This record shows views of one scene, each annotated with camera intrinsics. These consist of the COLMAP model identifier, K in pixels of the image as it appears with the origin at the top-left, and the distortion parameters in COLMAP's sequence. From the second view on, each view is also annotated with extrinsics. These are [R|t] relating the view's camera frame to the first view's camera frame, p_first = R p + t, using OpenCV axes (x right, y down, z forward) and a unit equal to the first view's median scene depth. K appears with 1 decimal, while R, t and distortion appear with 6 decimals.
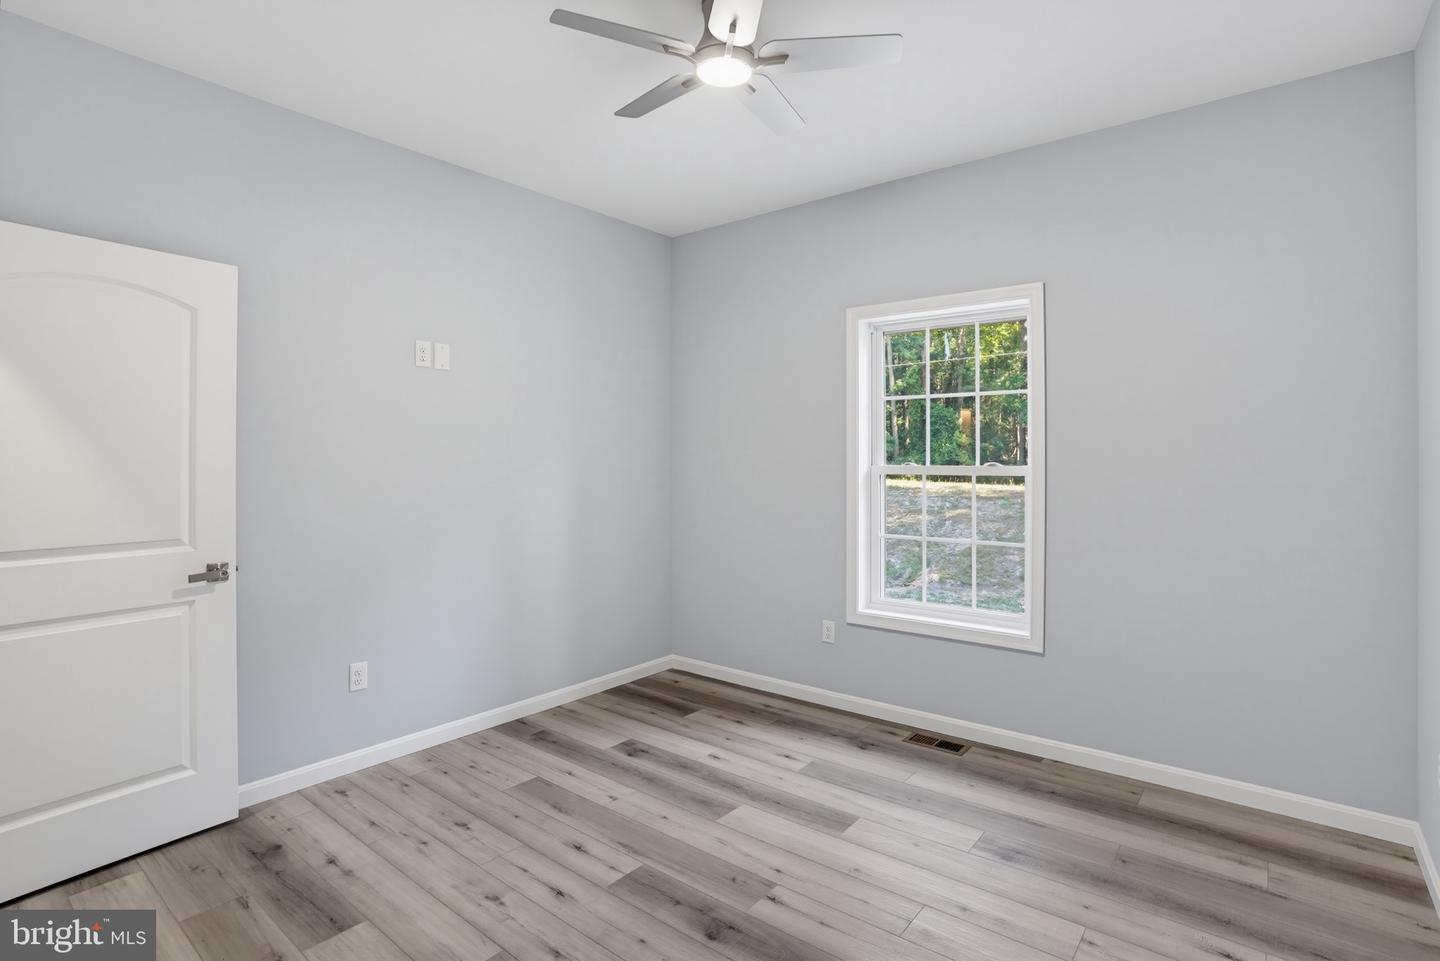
lens RADIAL K [[701.9, 0, 744.1], [0, 701.9, 462.6], [0, 0, 1]] dist [-0.026517, -0.000485]
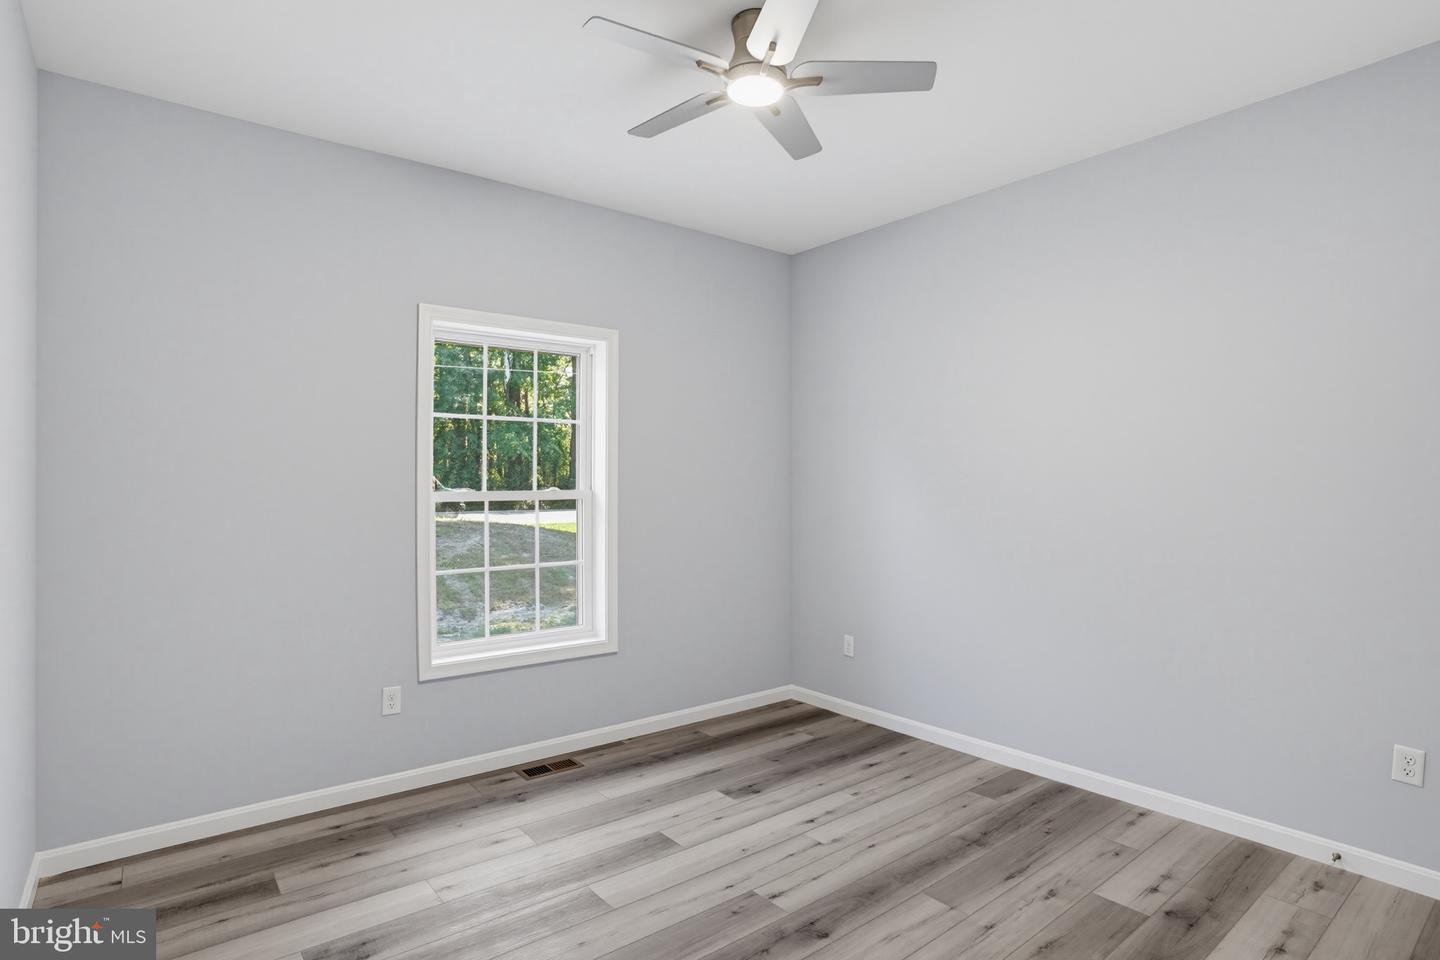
lens RADIAL K [[715.7, 0, 717.3], [0, 715.7, 474.6], [0, 0, 1]] dist [-0.075815, 0.037223]
pose [[0.251850, 0.019978, 0.967560, -0.645577], [0.001600, 0.999777, -0.021059, 0.003388], [-0.967765, 0.006852, 0.251762, 0.507989]]
